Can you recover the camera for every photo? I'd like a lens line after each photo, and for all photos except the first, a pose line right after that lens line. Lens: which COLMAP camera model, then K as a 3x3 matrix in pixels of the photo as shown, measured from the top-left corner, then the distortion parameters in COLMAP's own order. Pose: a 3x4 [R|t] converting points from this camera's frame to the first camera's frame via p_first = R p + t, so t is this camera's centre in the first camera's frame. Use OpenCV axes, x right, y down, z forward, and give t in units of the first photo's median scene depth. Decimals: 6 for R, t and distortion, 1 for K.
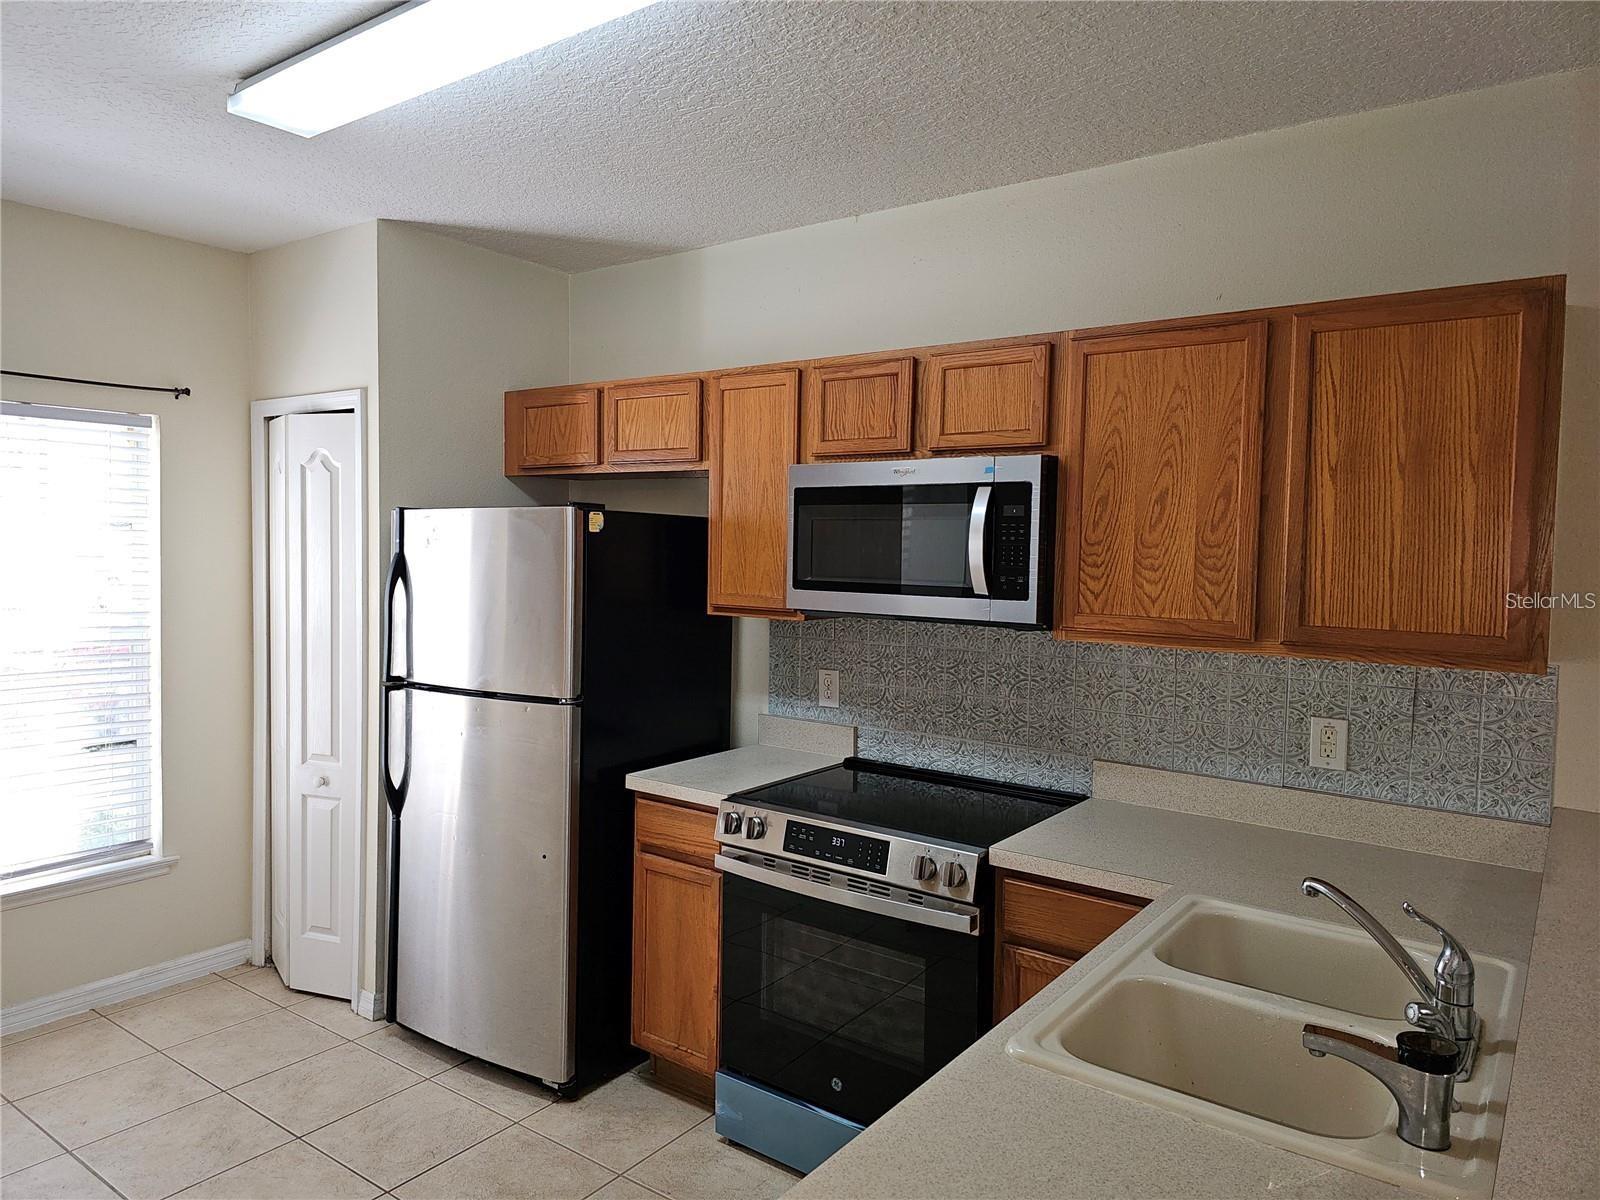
lens RADIAL K [[1075.0, 0, 800.0], [0, 1075.0, 600.0], [0, 0, 1]] dist [0.020177, -0.002692]
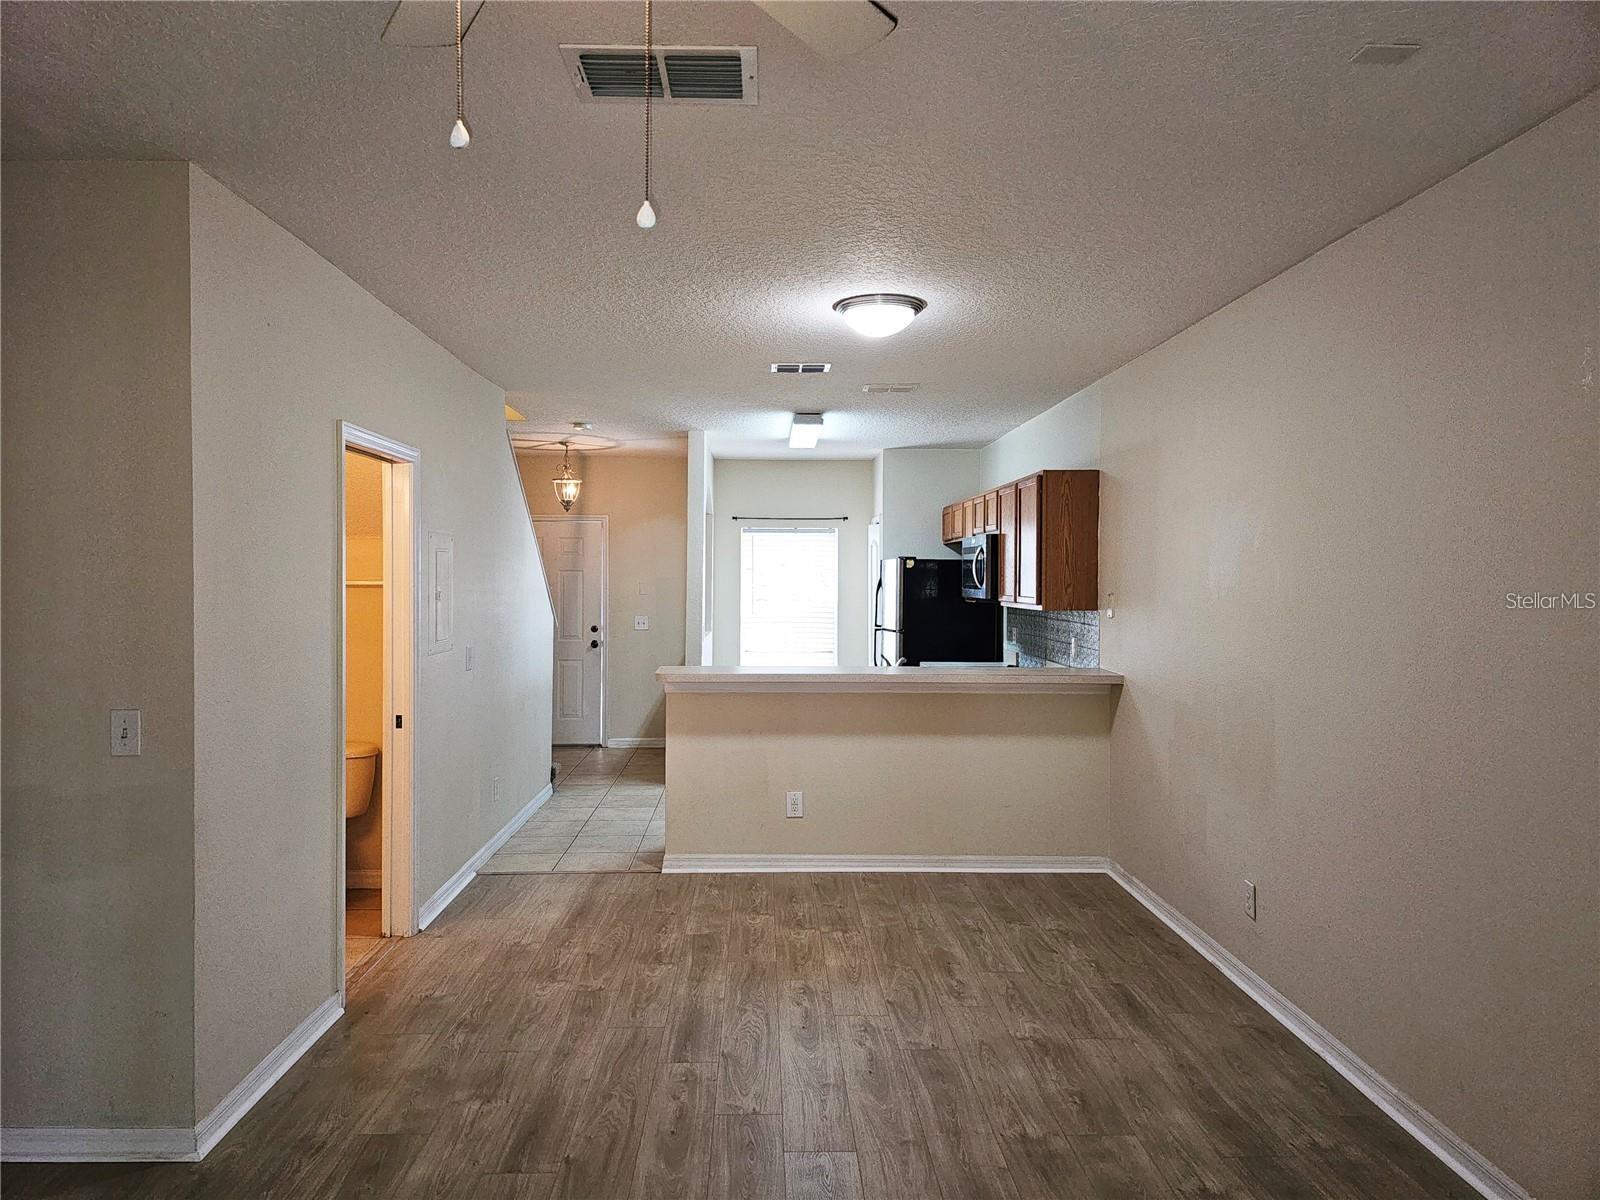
lens RADIAL K [[1075.0, 0, 800.0], [0, 1075.0, 600.0], [0, 0, 1]] dist [0.020177, -0.002692]
pose [[0.612533, -0.000330, -0.790445, 1.551272], [-0.035356, 0.998988, -0.027815, 0.088610], [0.789654, 0.044984, 0.611901, -0.732162]]
